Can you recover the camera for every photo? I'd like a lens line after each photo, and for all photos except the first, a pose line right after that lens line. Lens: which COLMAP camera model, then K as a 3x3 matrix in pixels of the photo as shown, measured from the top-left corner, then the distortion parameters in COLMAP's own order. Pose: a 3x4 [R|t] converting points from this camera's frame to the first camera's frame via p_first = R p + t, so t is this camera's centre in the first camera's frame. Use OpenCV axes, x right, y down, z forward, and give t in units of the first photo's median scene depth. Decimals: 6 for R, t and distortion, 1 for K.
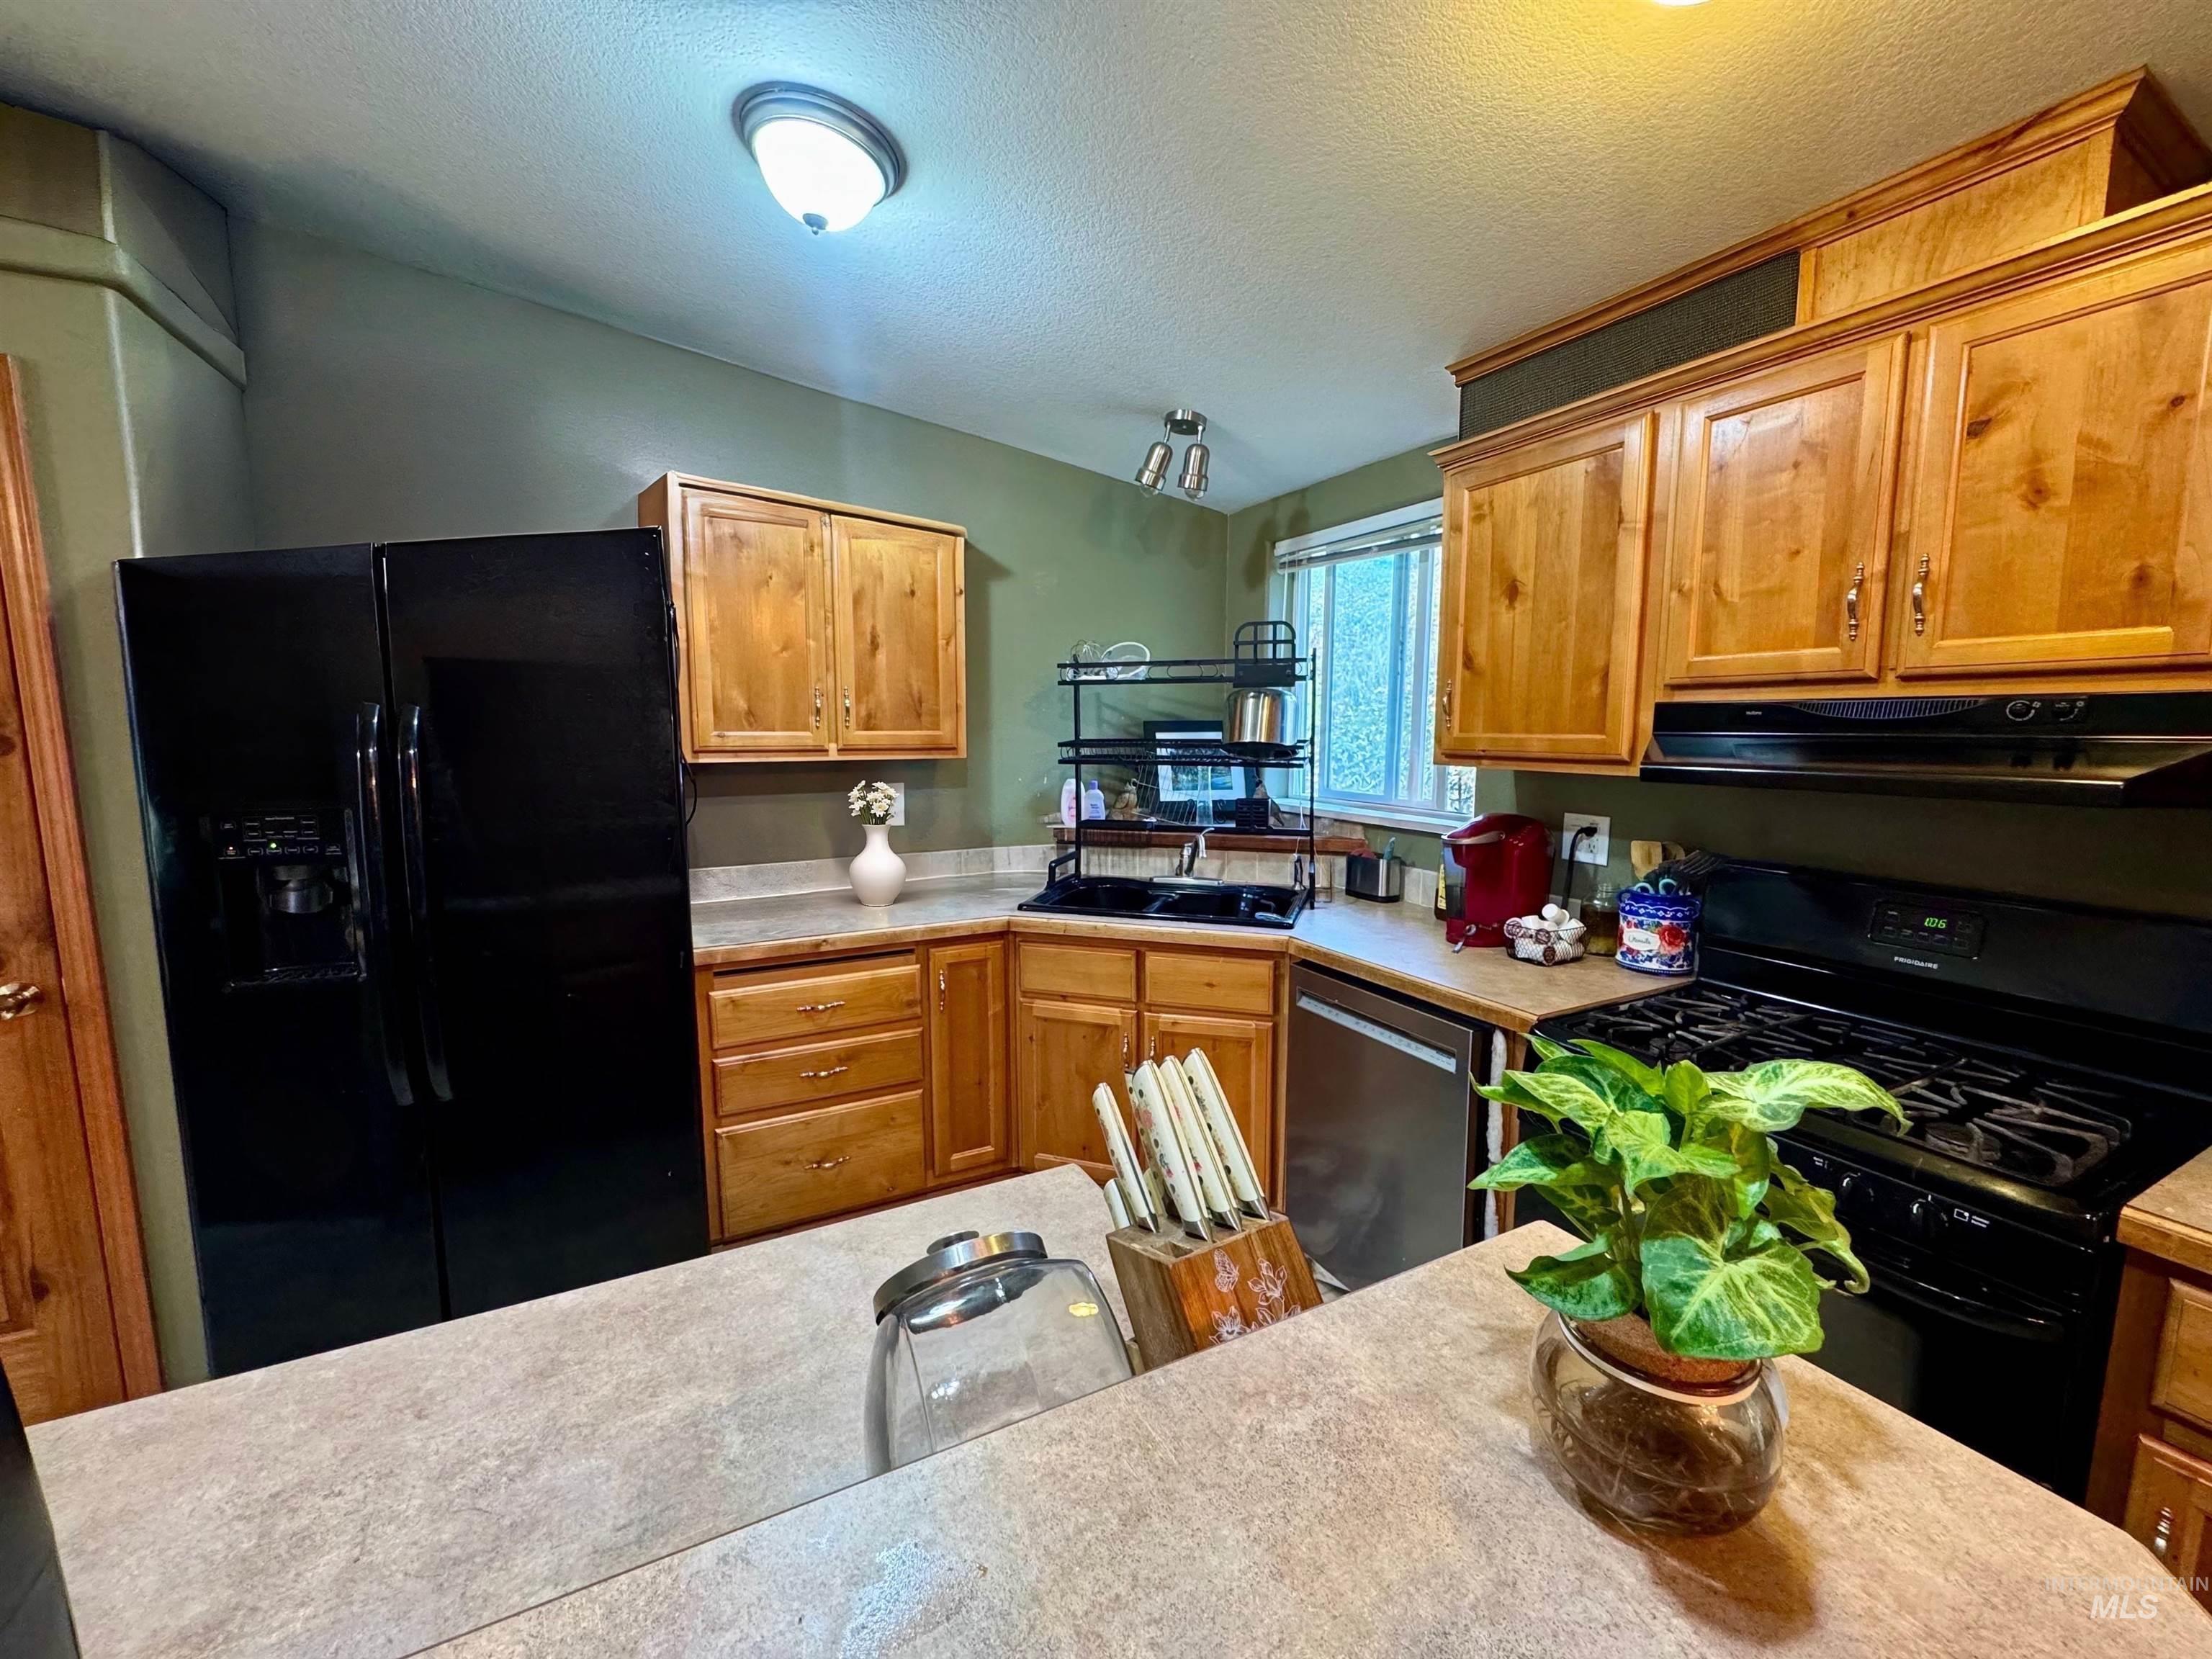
lens RADIAL K [[885.1, 0, 1100.2], [0, 885.1, 829.1], [0, 0, 1]] dist [-0.001464, -0.000284]
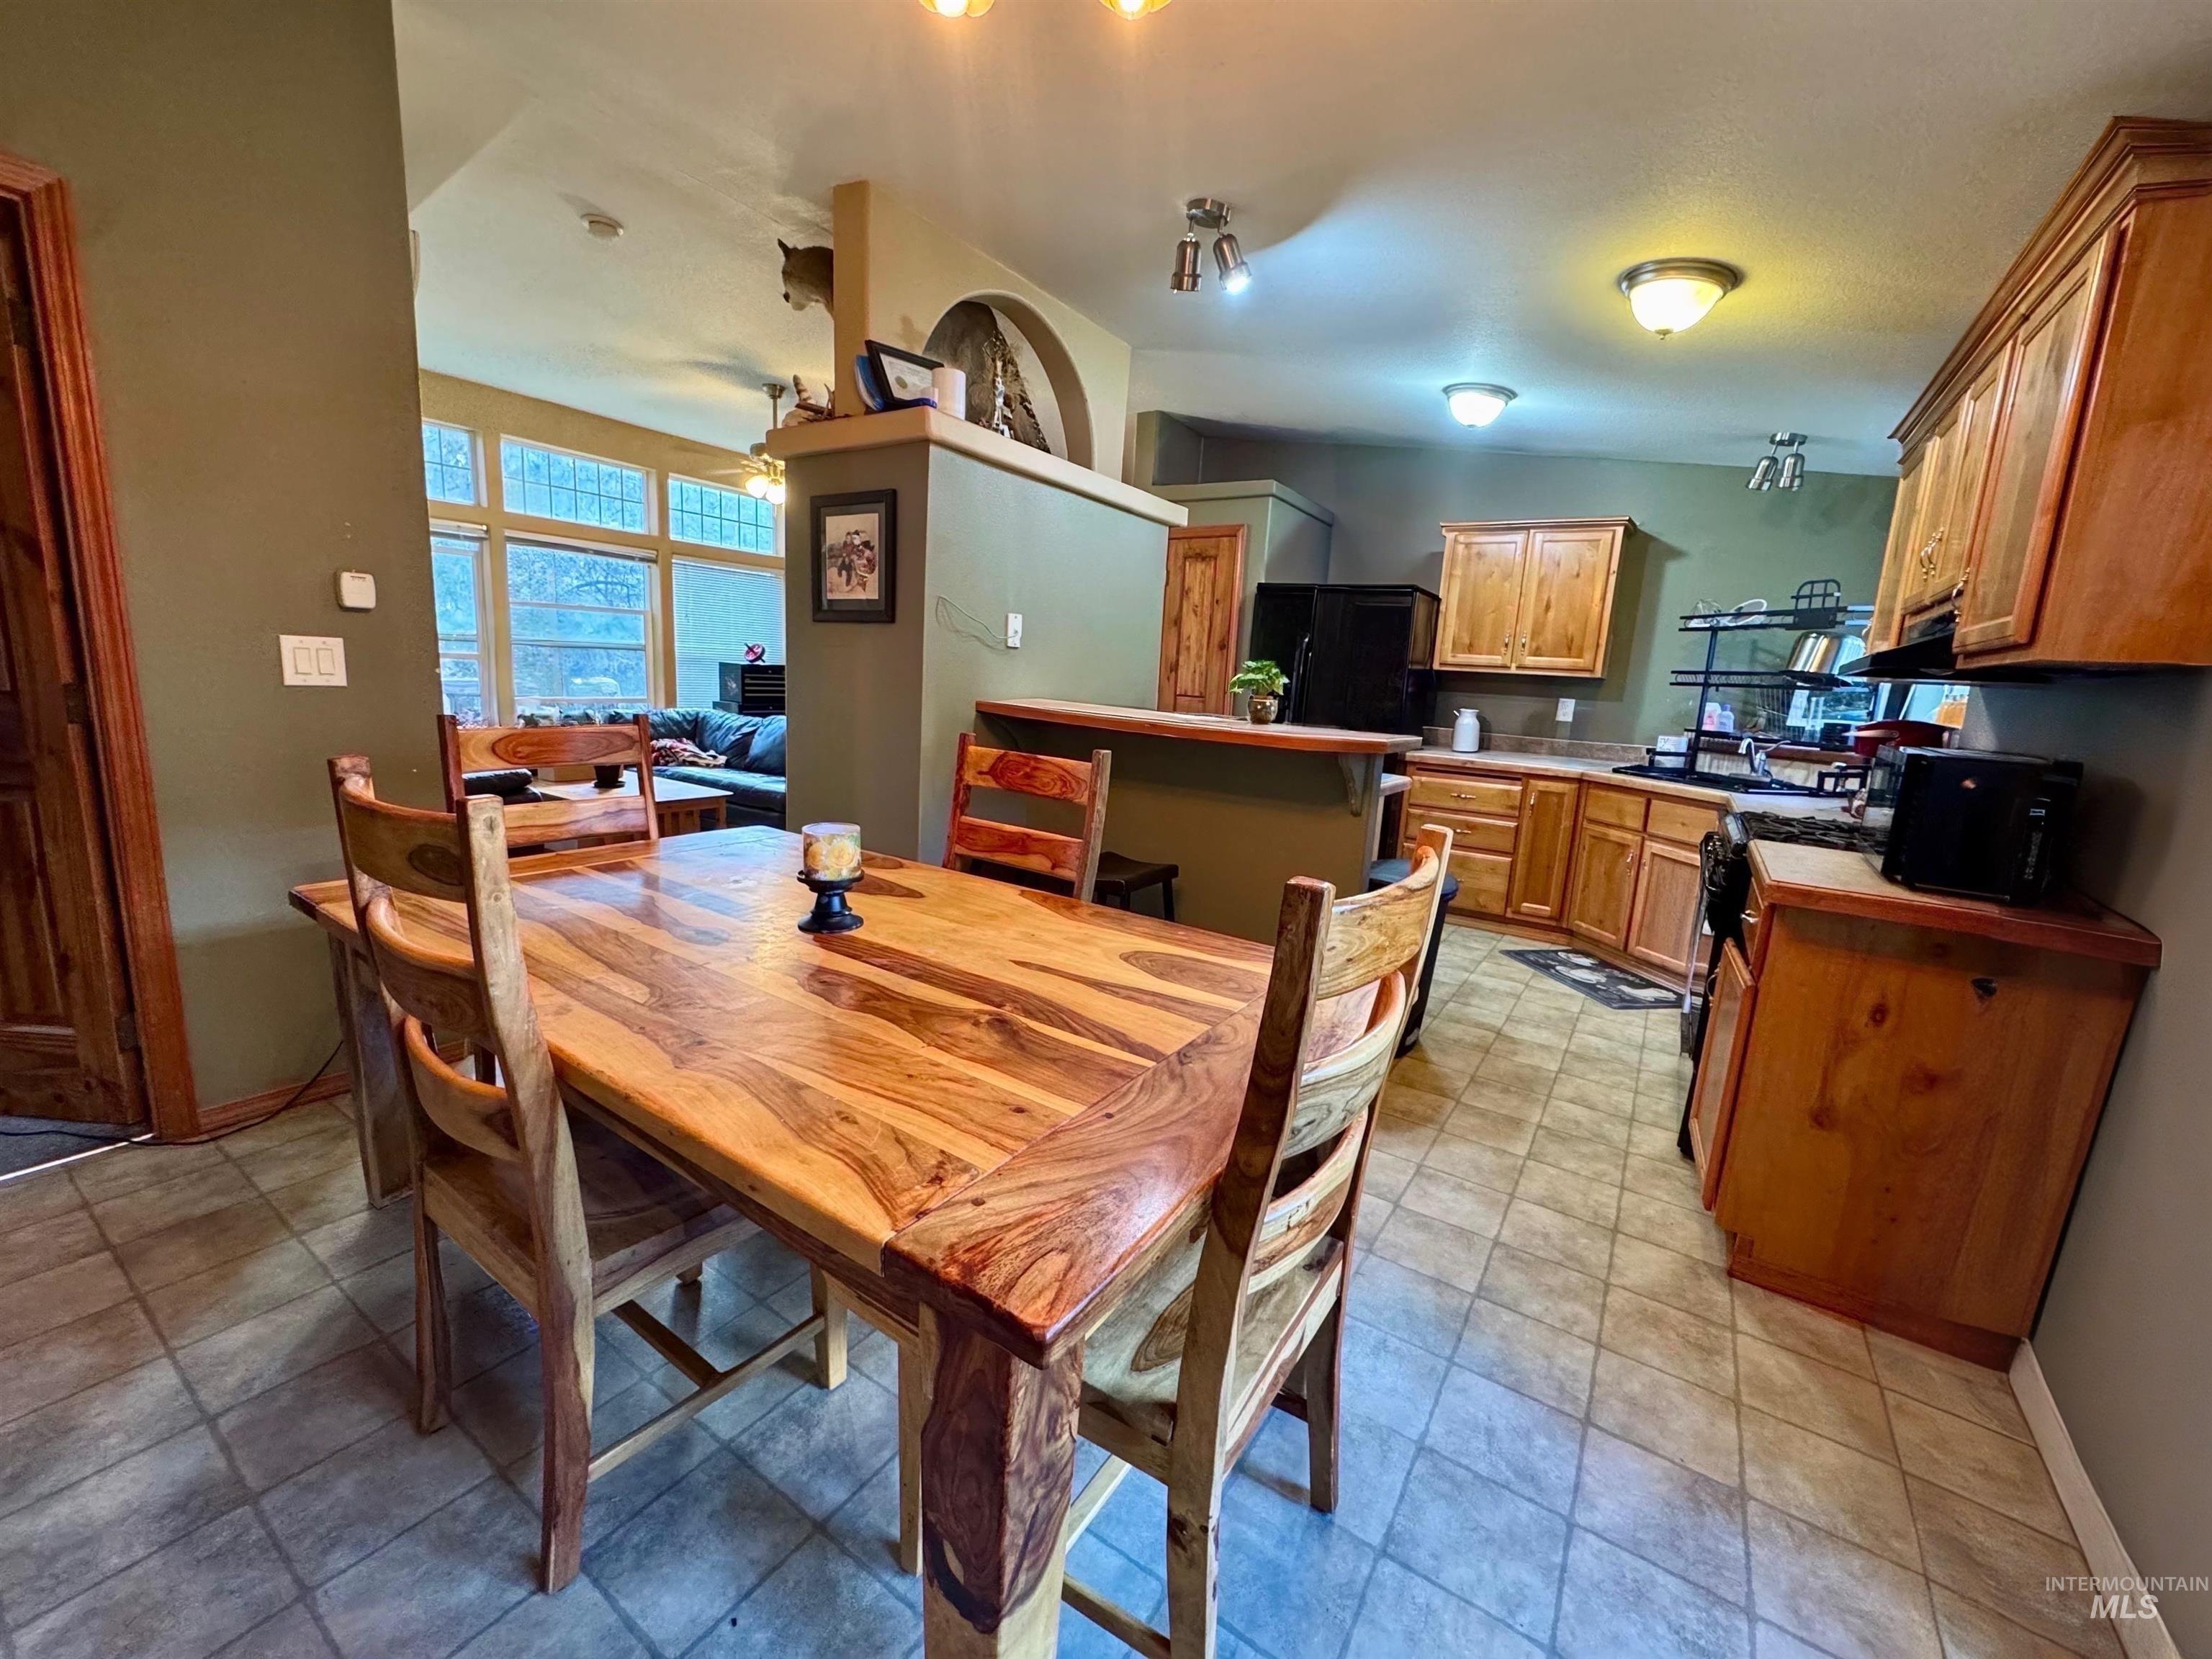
lens RADIAL K [[885.1, 0, 1109.1], [0, 885.1, 832.1], [0, 0, 1]] dist [-0.001464, -0.000284]
pose [[0.485022, 0.181851, -0.855385, 0.913790], [-0.160329, 0.980052, 0.117445, 0.162720], [0.859679, 0.080179, 0.504502, -0.598908]]
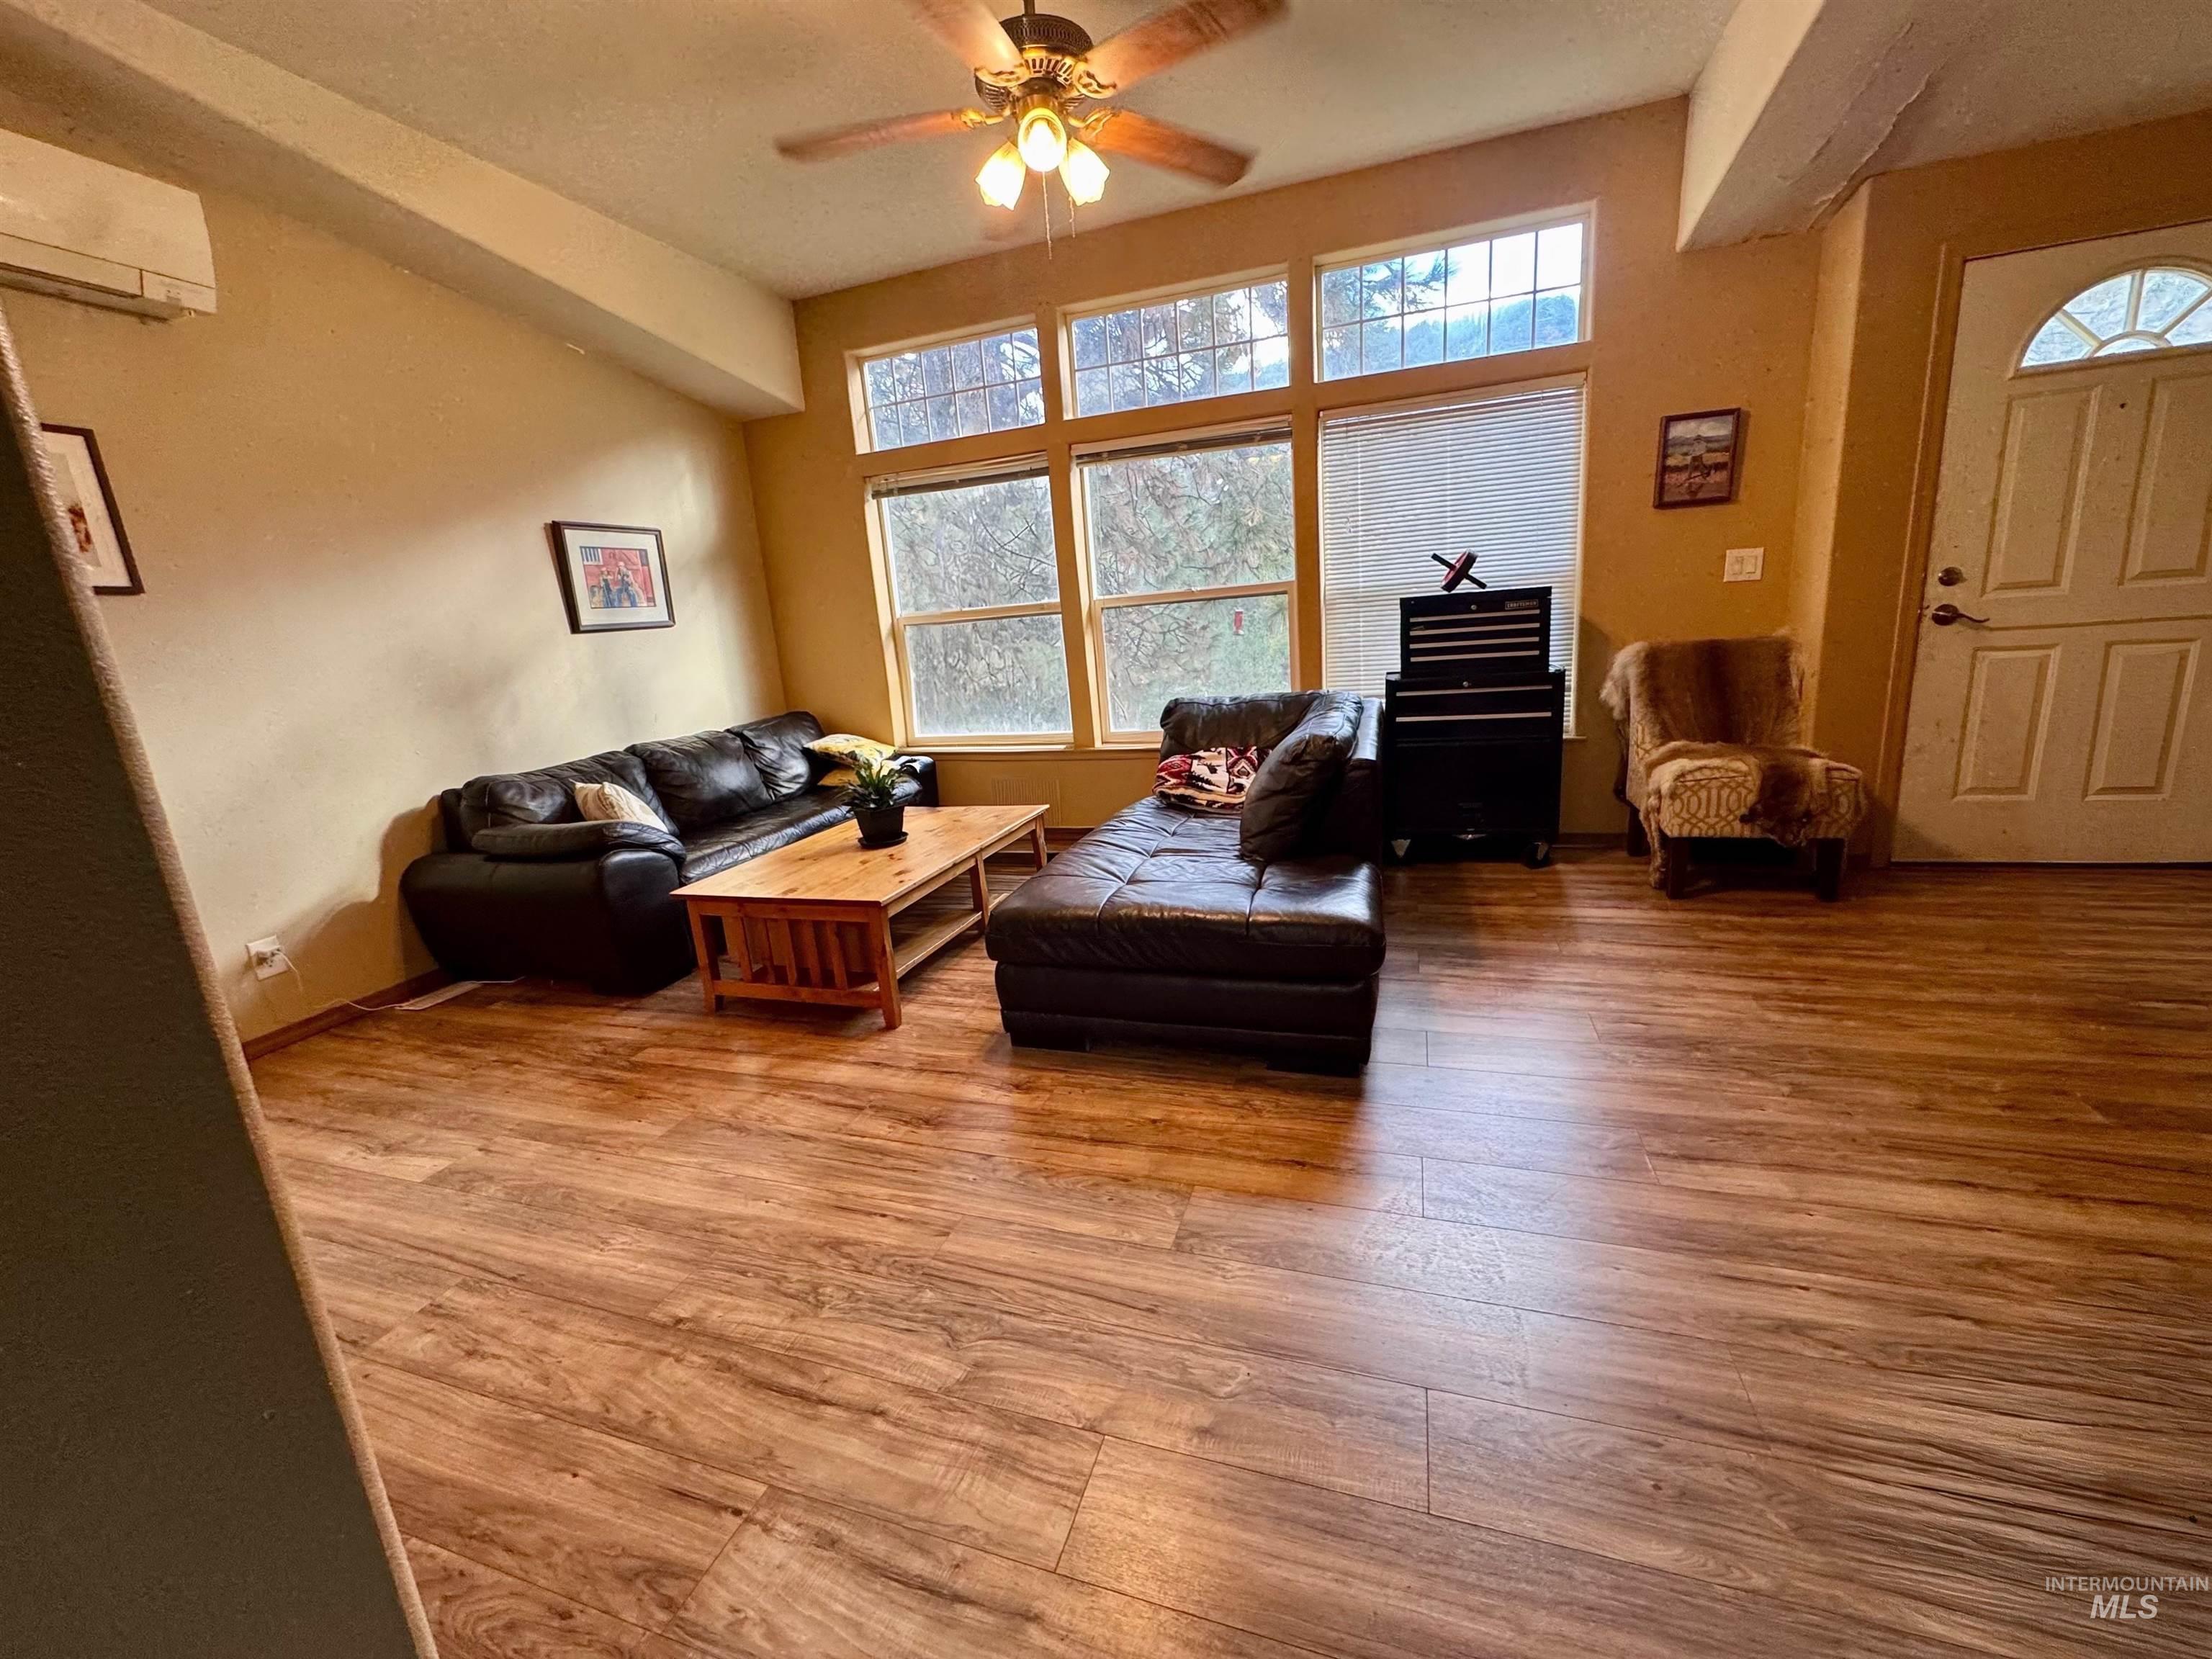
lens RADIAL K [[885.1, 0, 1102.7], [0, 885.1, 828.1], [0, 0, 1]] dist [-0.001464, -0.000284]
pose [[-0.715701, 0.208521, -0.666552, -0.767343], [-0.009218, 0.951485, 0.307557, 0.077619], [0.698346, 0.226263, -0.679057, 0.462993]]
